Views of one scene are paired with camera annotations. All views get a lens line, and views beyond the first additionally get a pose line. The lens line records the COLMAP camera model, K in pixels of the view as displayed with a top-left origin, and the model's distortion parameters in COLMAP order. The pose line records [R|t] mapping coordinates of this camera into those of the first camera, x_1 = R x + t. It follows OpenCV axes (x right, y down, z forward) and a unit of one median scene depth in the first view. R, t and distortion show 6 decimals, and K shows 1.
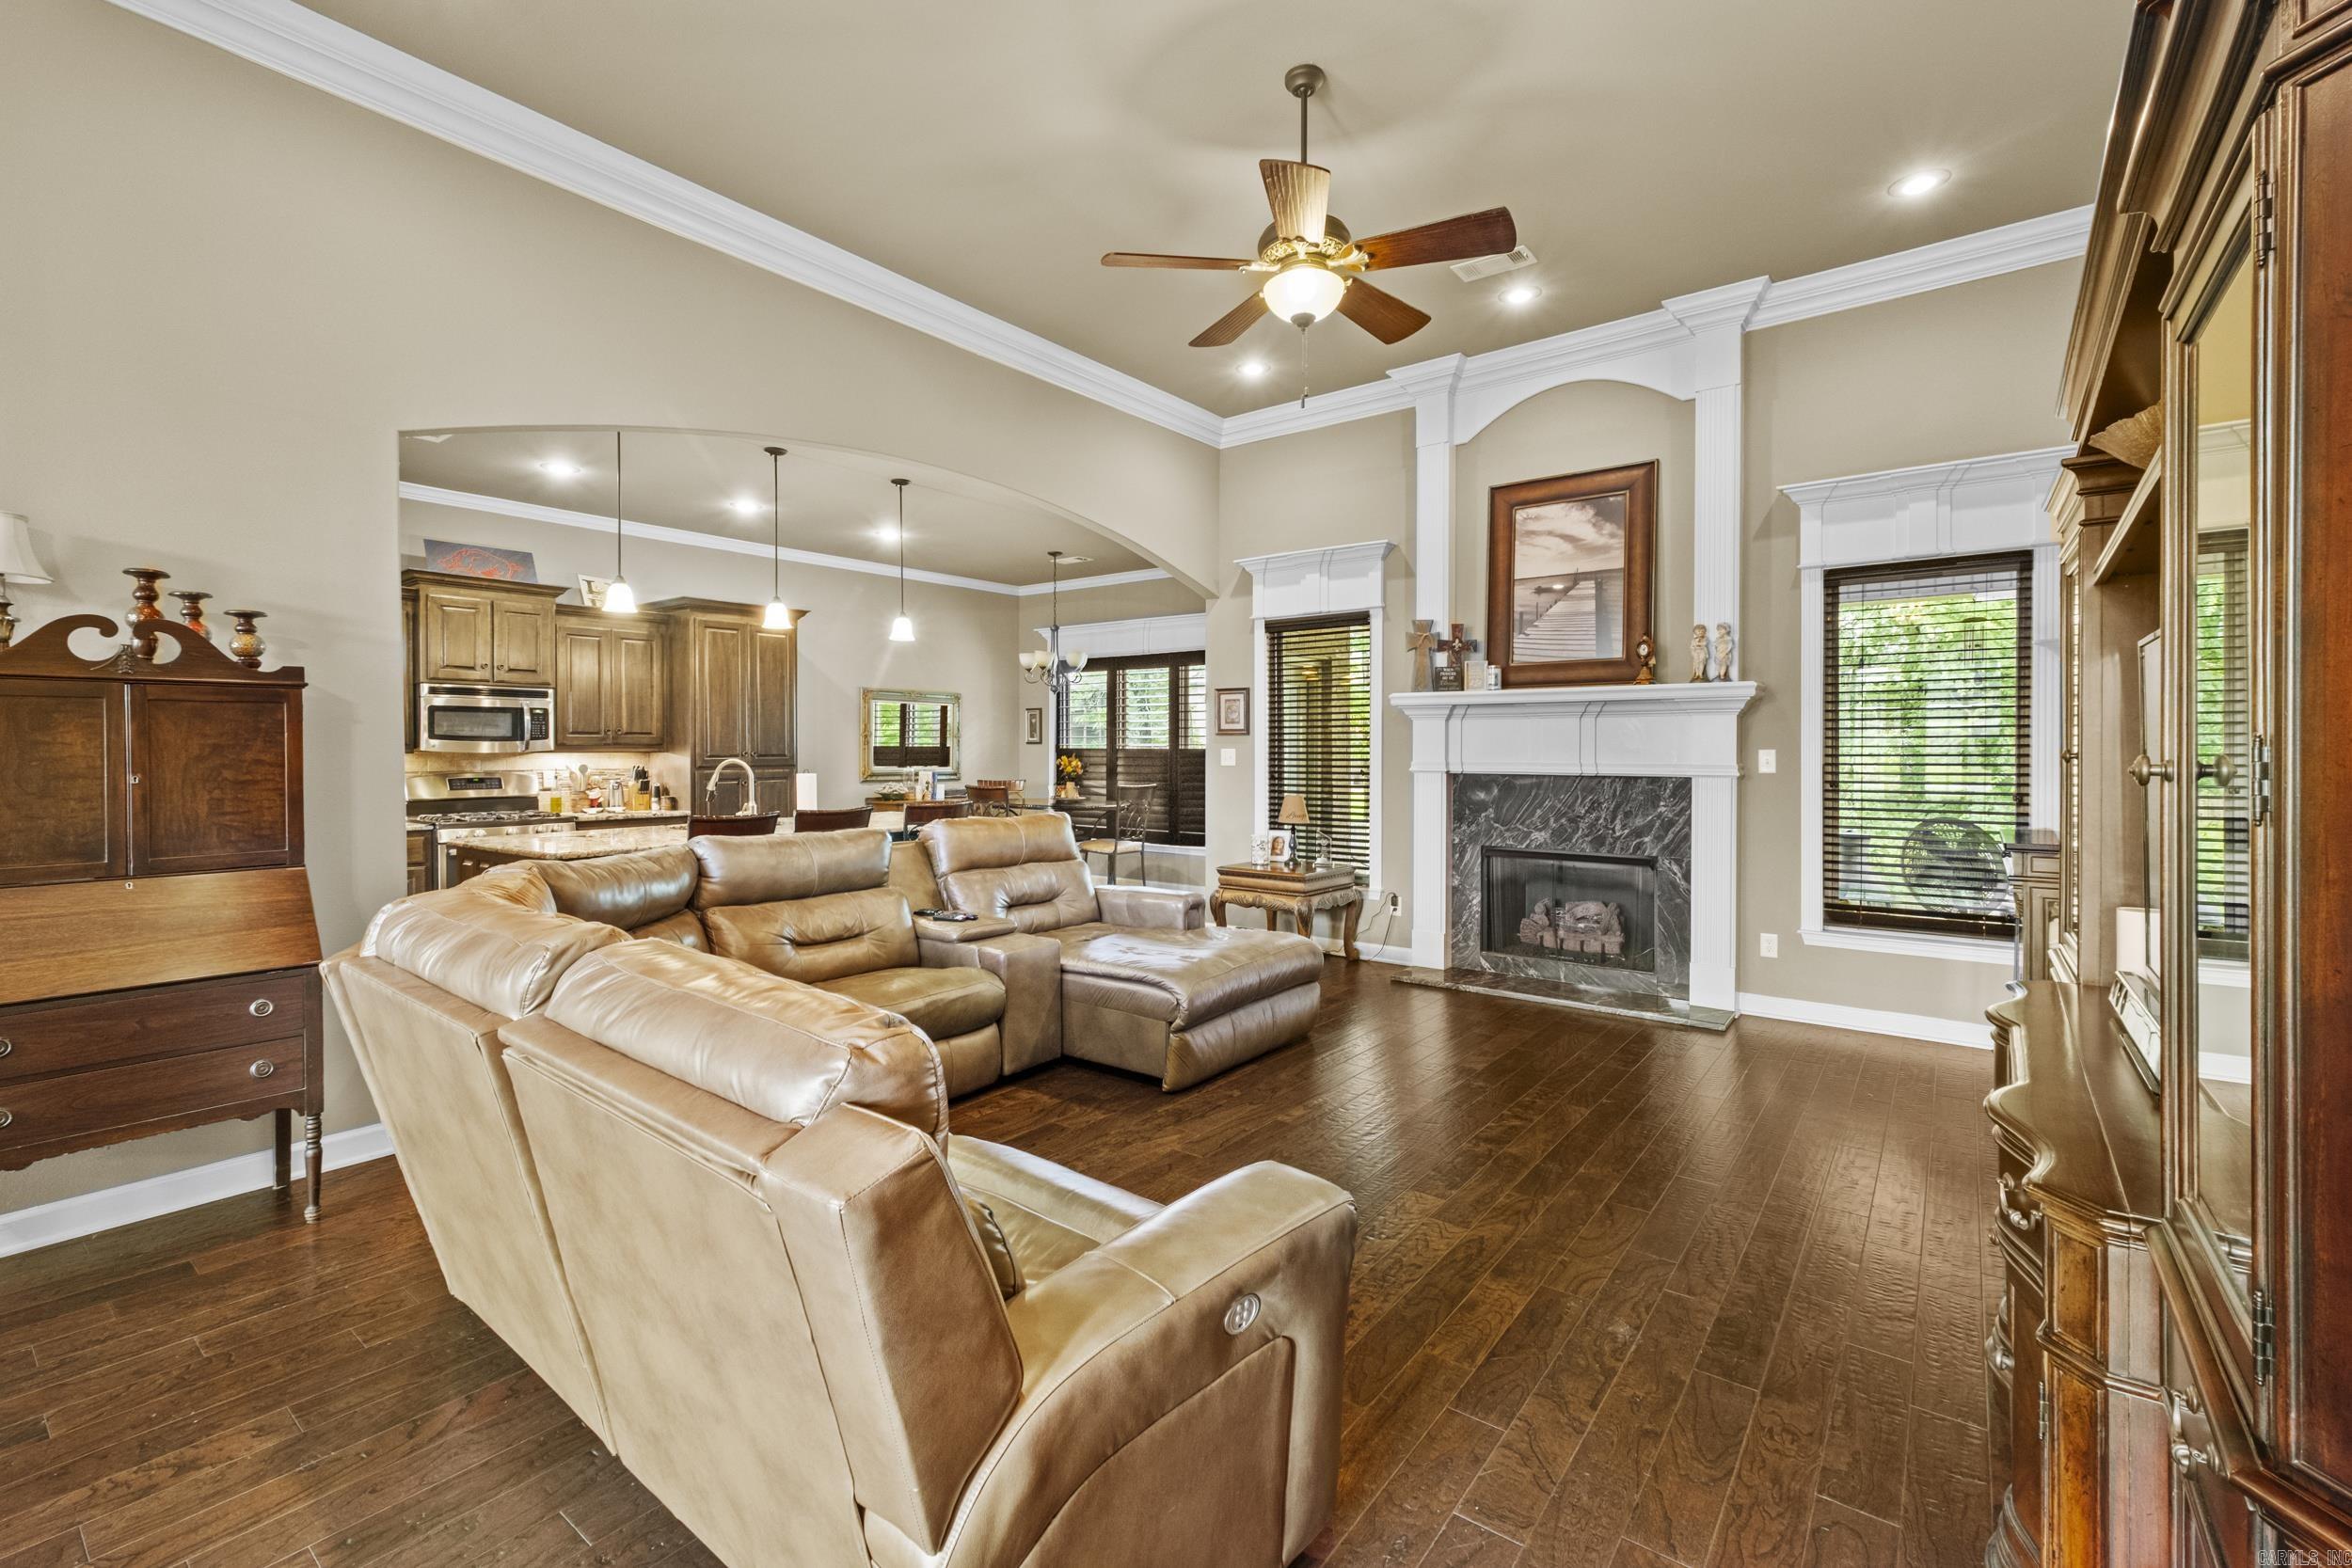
lens RADIAL K [[1019.0, 0, 1150.1], [0, 1019.0, 751.7], [0, 0, 1]] dist [0.001208, 0.000104]
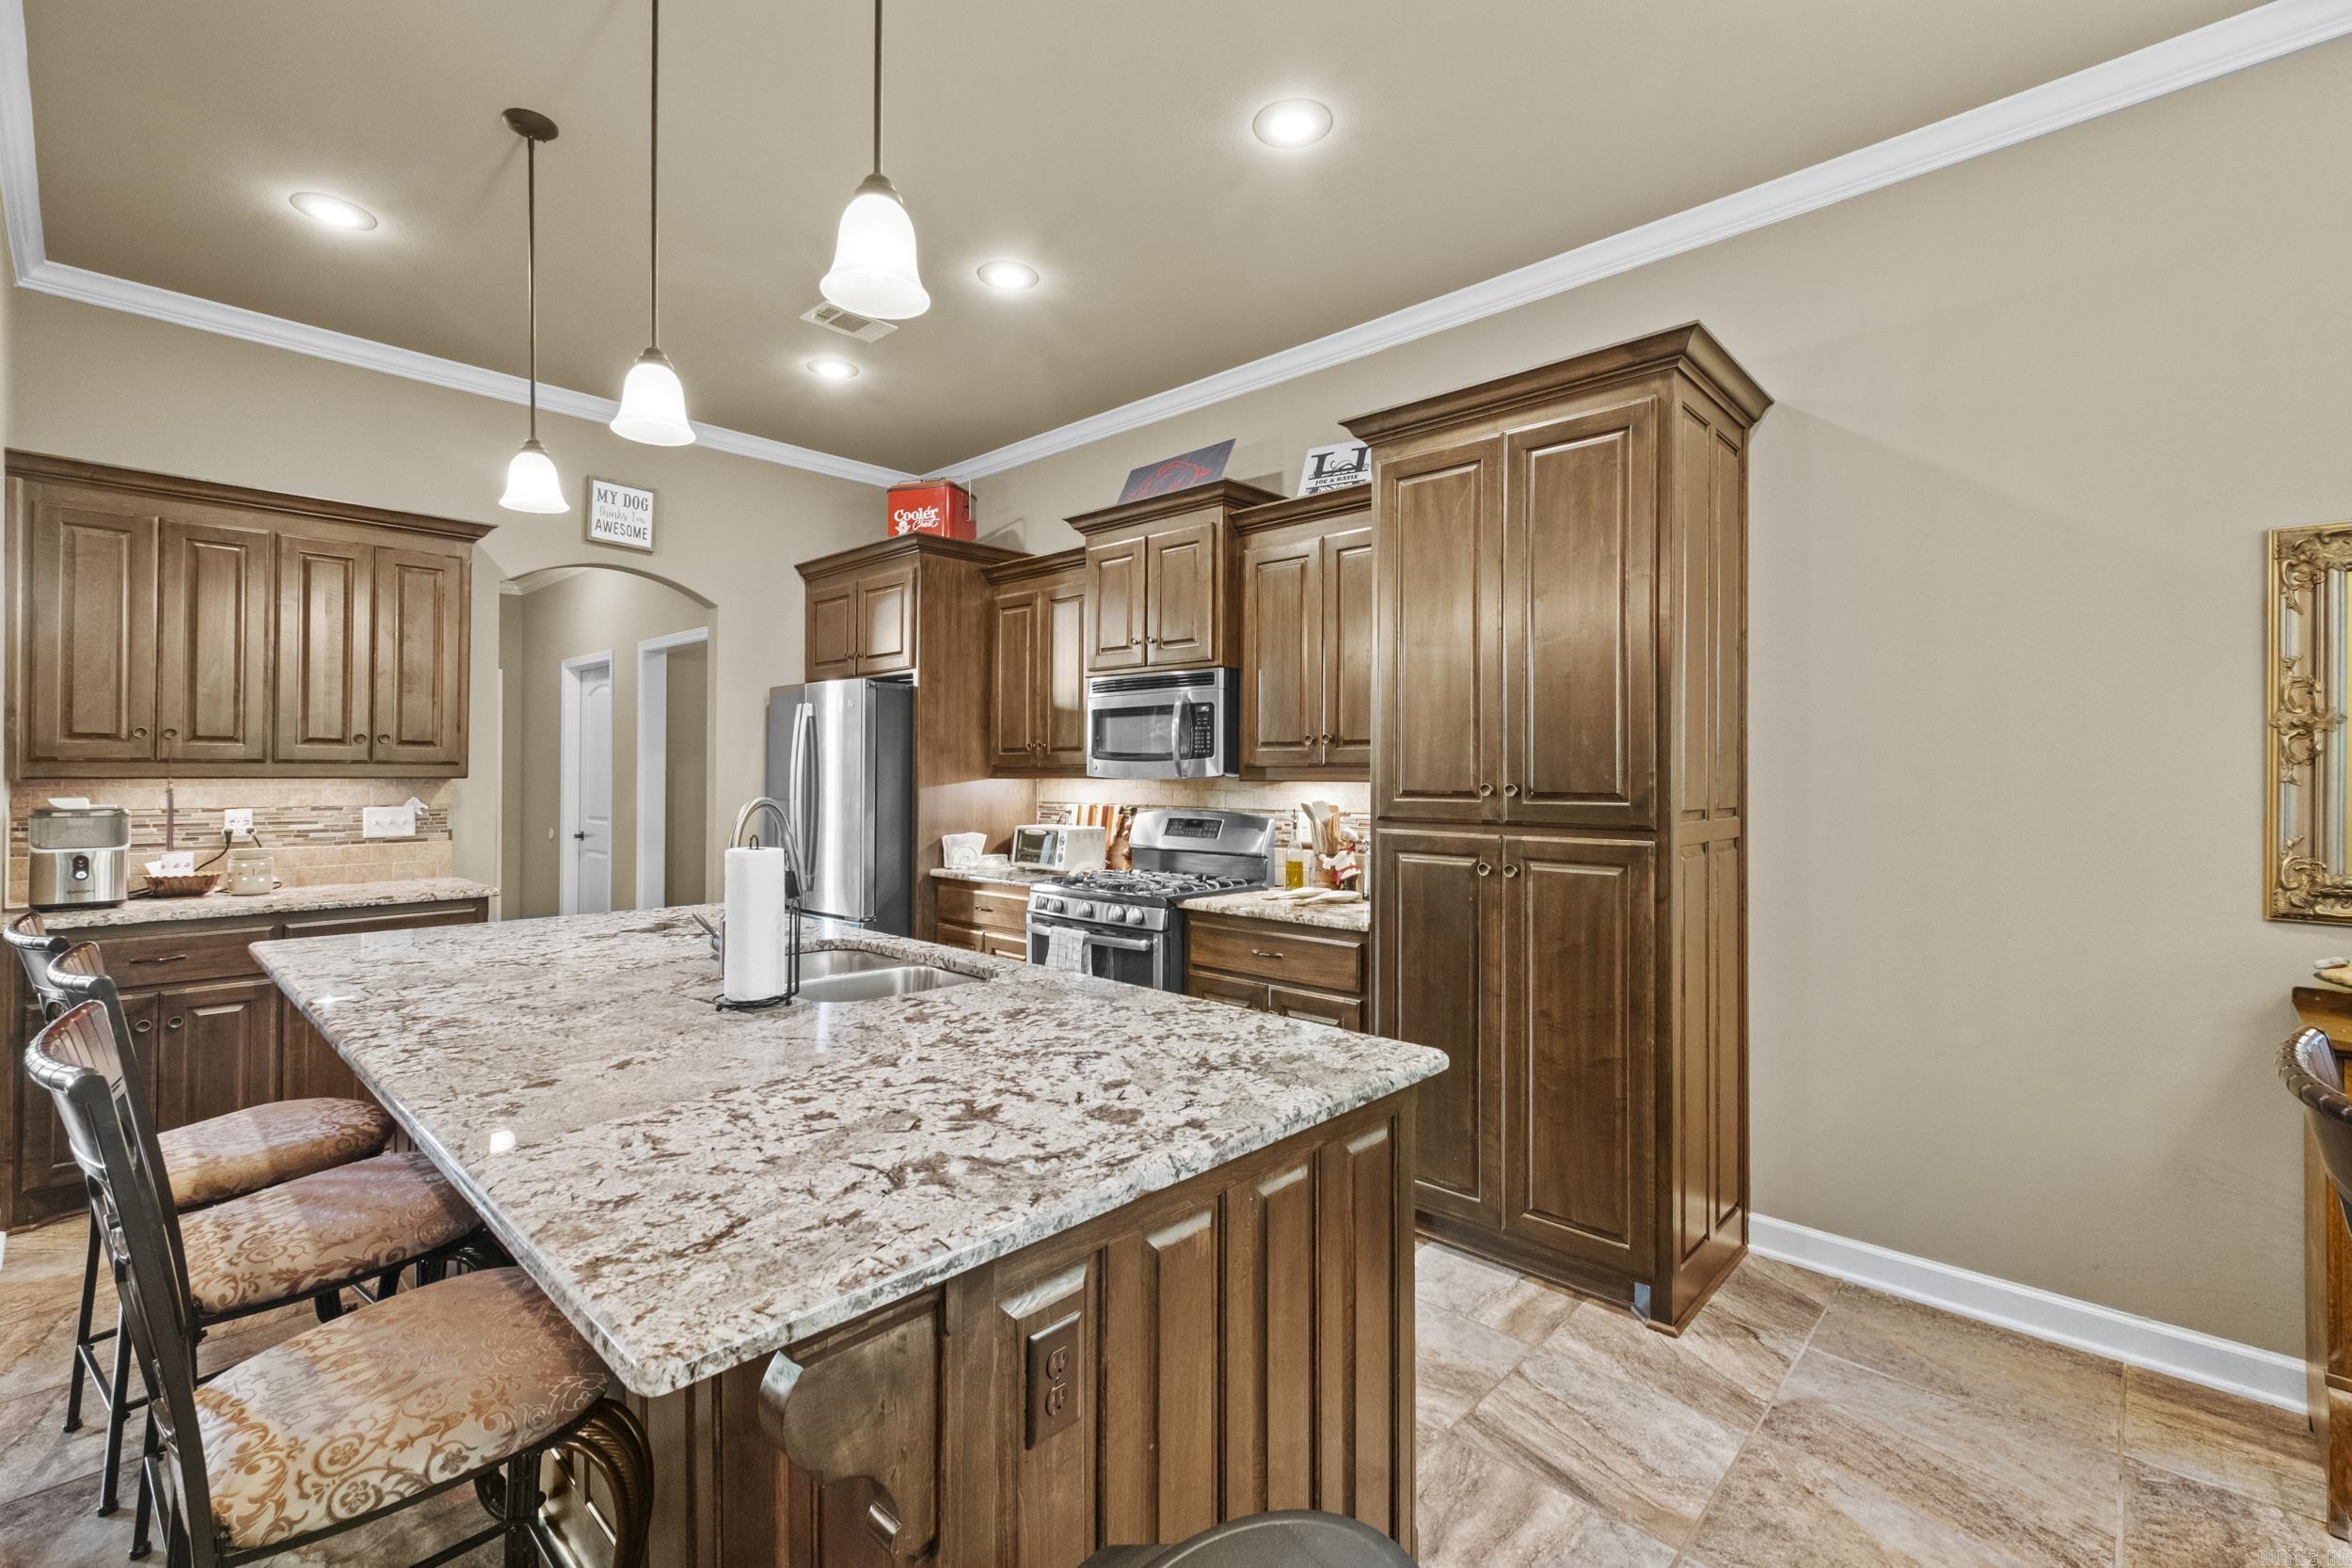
lens RADIAL K [[1026.0, 0, 1147.7], [0, 1026.0, 765.3], [0, 0, 1]] dist [0.001139, 0.001383]
pose [[-0.092188, -0.006859, -0.995718, -0.020934], [-0.008746, 0.999943, -0.006078, -0.004273], [0.995703, 0.008148, -0.092243, 1.186165]]
